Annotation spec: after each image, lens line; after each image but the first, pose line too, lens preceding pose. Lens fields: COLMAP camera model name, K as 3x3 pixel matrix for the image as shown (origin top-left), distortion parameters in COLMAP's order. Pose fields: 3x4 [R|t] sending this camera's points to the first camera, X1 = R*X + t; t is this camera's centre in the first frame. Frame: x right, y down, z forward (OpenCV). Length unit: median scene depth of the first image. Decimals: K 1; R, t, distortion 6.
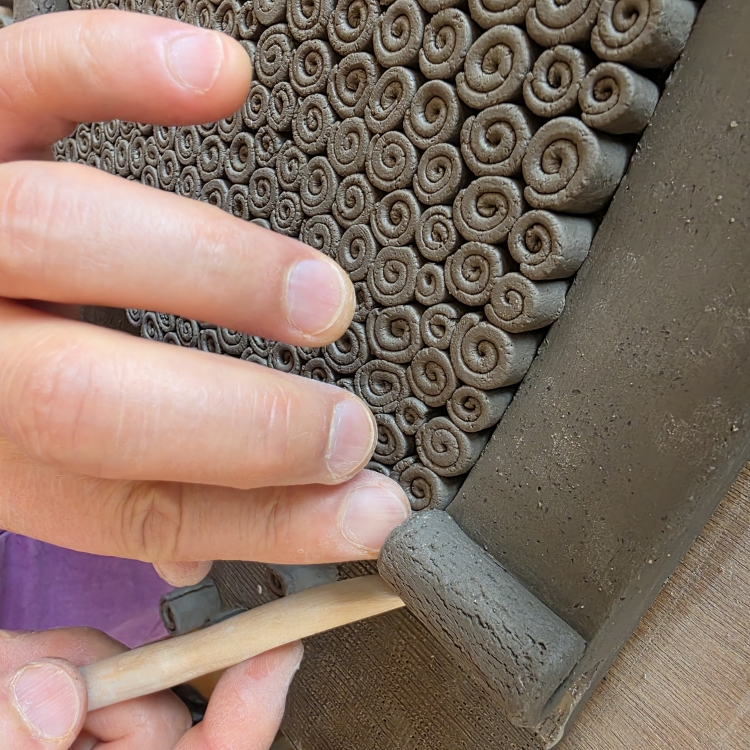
lens RADIAL K [[899.6, 0, 375.7], [0, 899.6, 368.8], [0, 0, 1]] dist [0.114635, 0.000000]
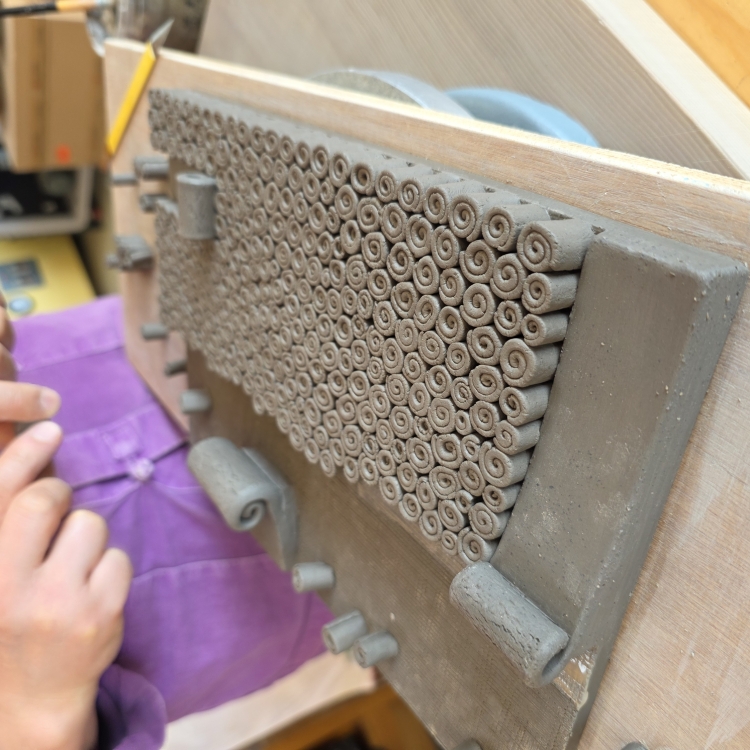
lens RADIAL K [[899.6, 0, 372.1], [0, 899.6, 381.1], [0, 0, 1]] dist [0.114635, 0.000000]
pose [[0.982188, -0.111639, -0.151140, 0.152399], [0.110521, 0.993748, -0.015805, -0.159902], [0.151959, -0.001181, 0.988386, -0.627329]]
